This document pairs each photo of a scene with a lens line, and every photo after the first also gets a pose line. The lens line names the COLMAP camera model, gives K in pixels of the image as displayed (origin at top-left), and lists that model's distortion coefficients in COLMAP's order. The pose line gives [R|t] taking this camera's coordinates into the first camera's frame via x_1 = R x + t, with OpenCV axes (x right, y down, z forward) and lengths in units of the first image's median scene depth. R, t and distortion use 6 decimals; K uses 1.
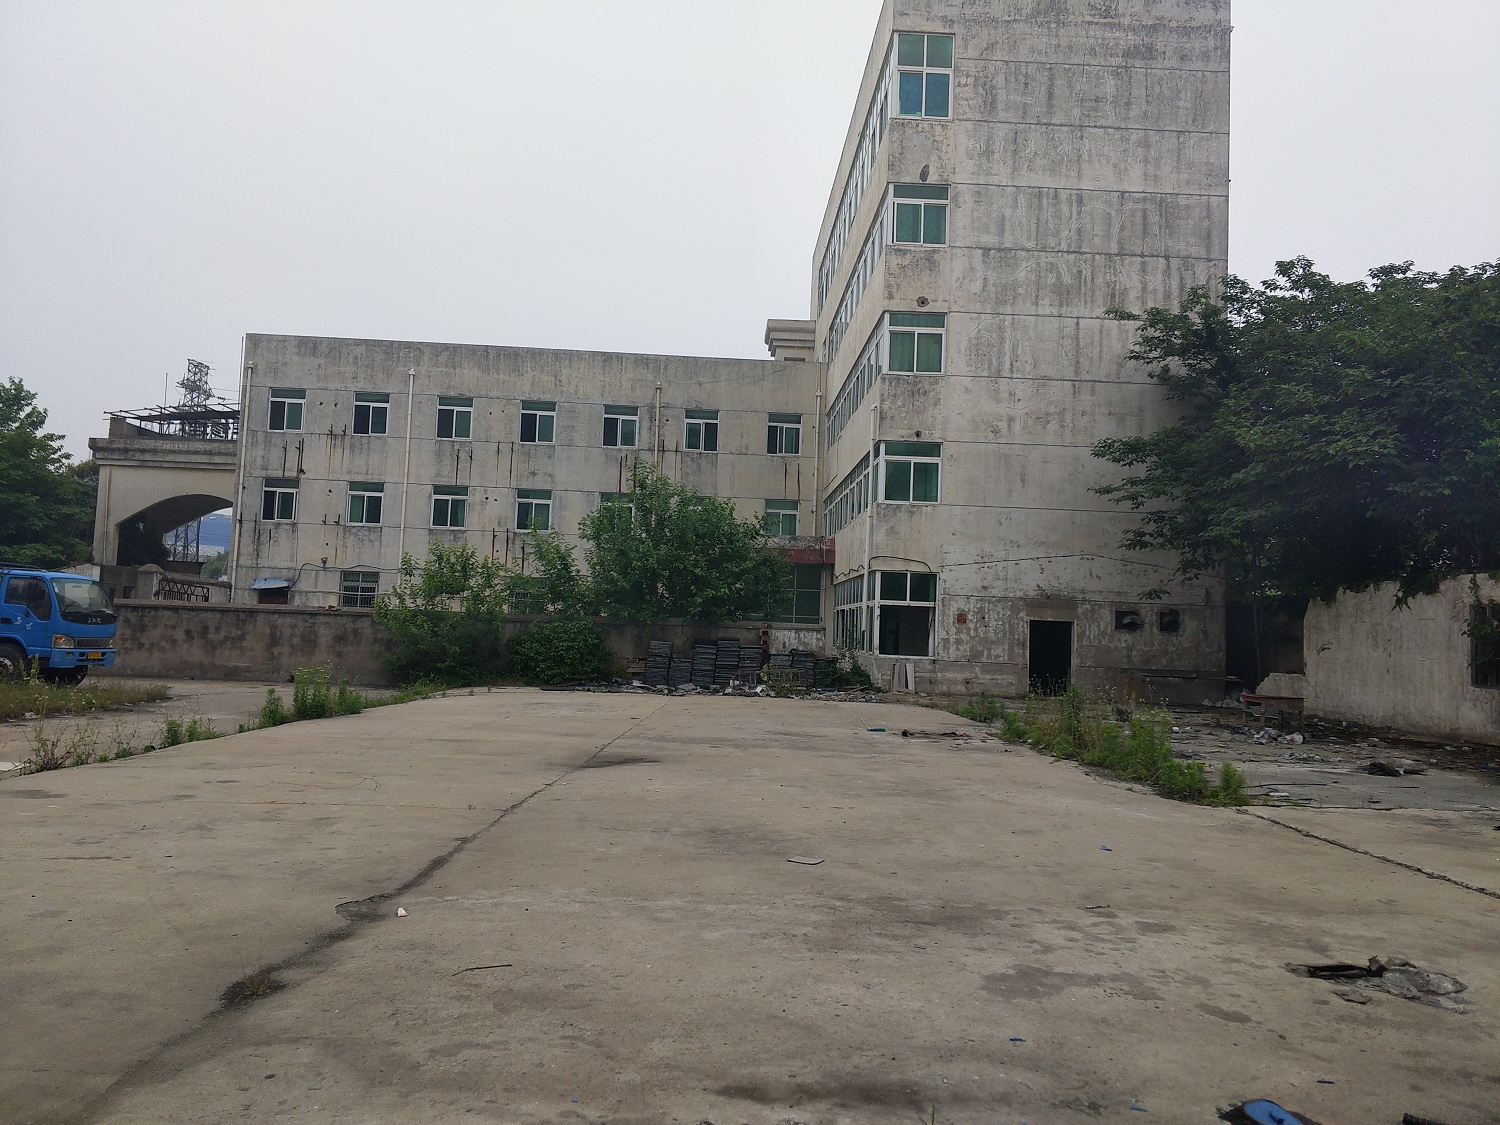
lens RADIAL K [[1174.2, 0, 750.0], [0, 1174.2, 562.5], [0, 0, 1]] dist [-0.002392, -0.002463]
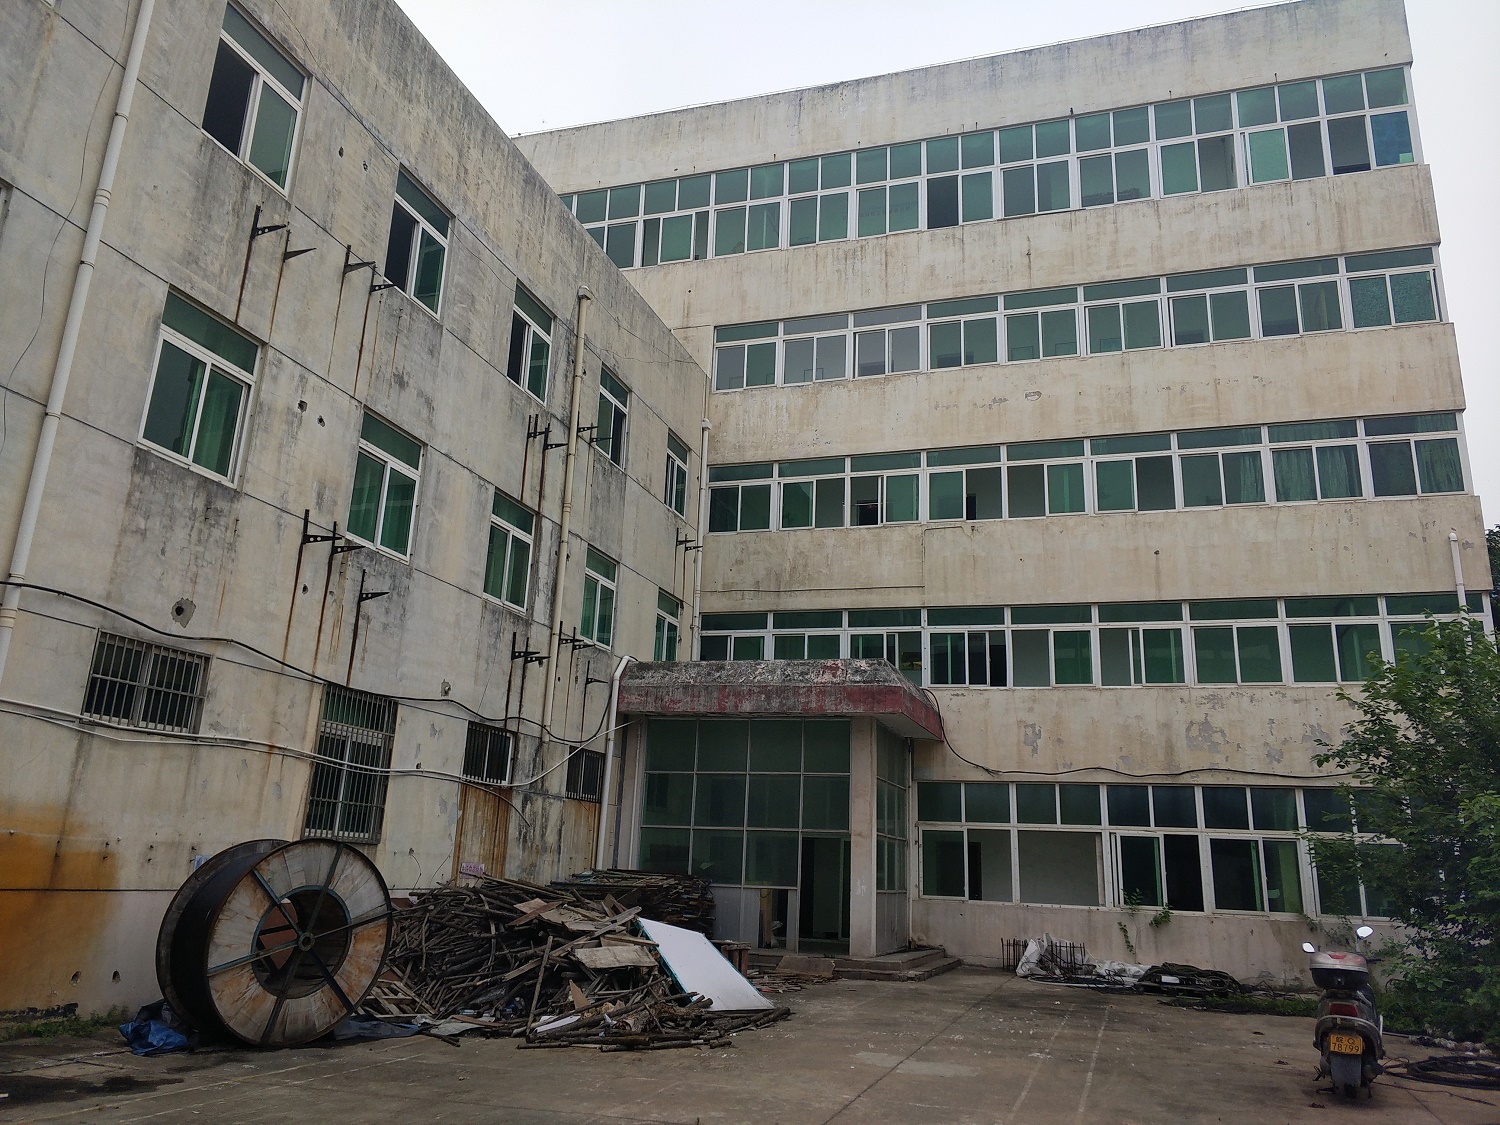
lens RADIAL K [[1174.2, 0, 750.0], [0, 1174.2, 562.5], [0, 0, 1]] dist [-0.002392, -0.002463]
pose [[0.359209, 0.214482, 0.908277, -0.444441], [-0.116048, 0.975945, -0.184566, 0.025883], [-0.926014, -0.039106, 0.375458, 0.780630]]
